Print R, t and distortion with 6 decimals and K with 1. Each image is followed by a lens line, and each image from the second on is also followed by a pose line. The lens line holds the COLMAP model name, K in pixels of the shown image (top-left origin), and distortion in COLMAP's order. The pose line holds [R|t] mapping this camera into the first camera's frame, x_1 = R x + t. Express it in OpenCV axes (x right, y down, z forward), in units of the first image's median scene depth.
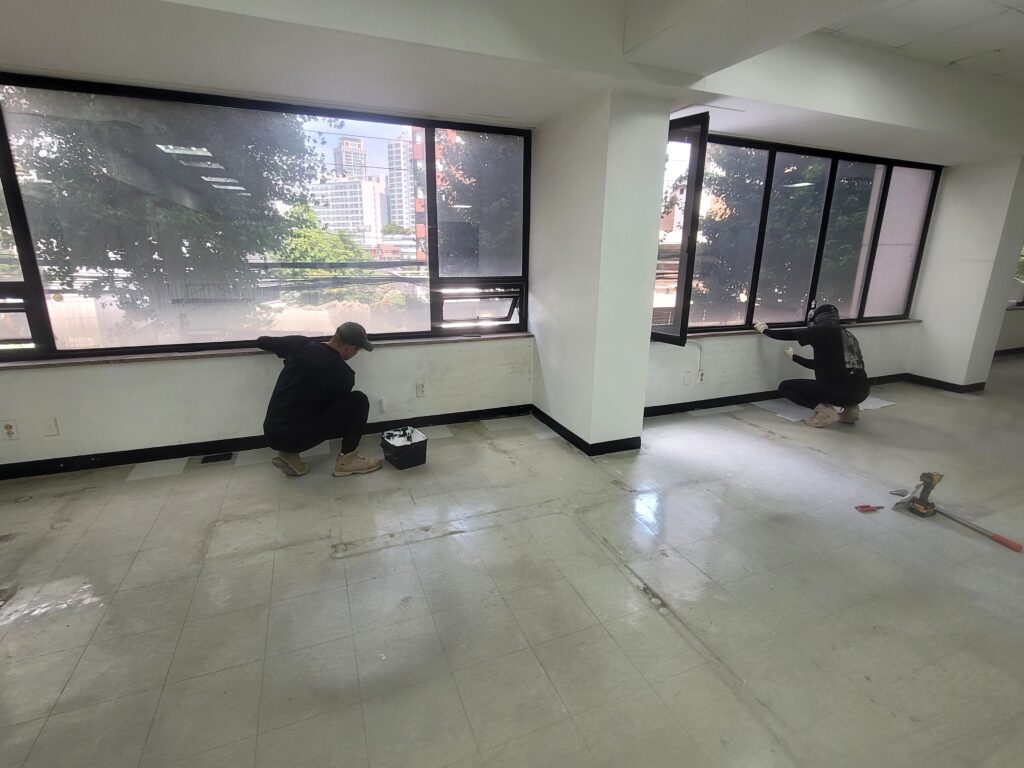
lens RADIAL K [[489.0, 0, 510.3], [0, 489.0, 382.1], [0, 0, 1]] dist [-0.002847, -0.000332]
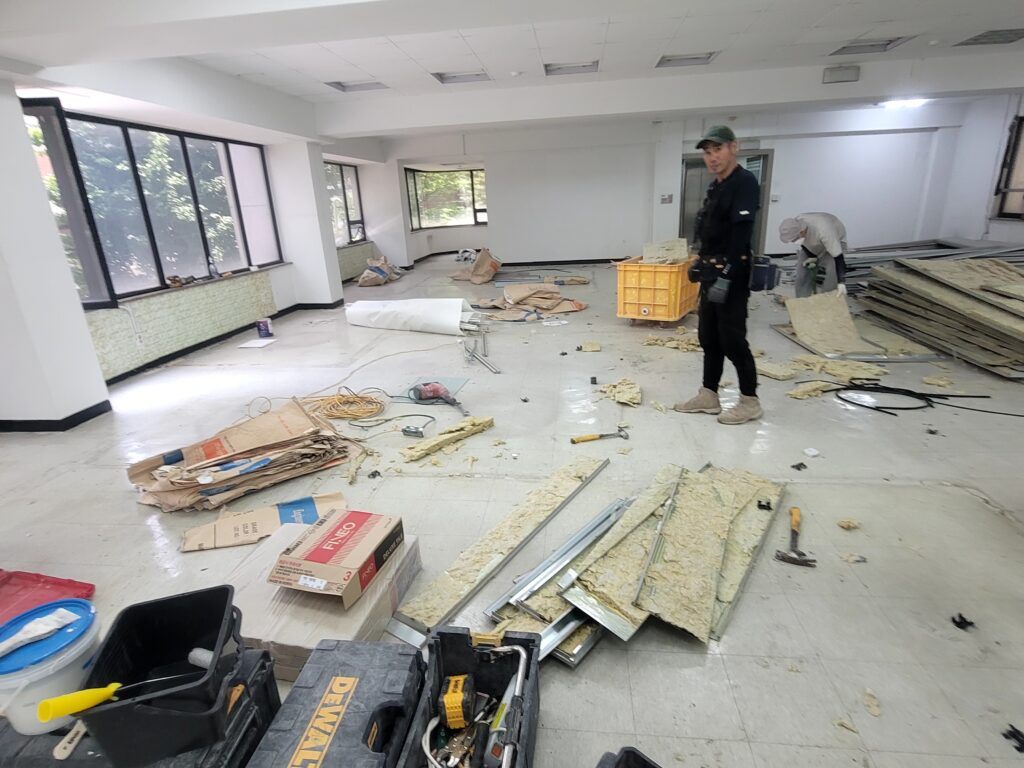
lens RADIAL K [[546.6, 0, 511.6], [0, 546.6, 386.2], [0, 0, 1]] dist [-0.002634, -0.000993]
pose [[0.488552, -0.314315, 0.813955, -0.200418], [0.276629, 0.940535, 0.197156, 0.070021], [-0.827523, 0.128842, 0.546449, -0.291382]]
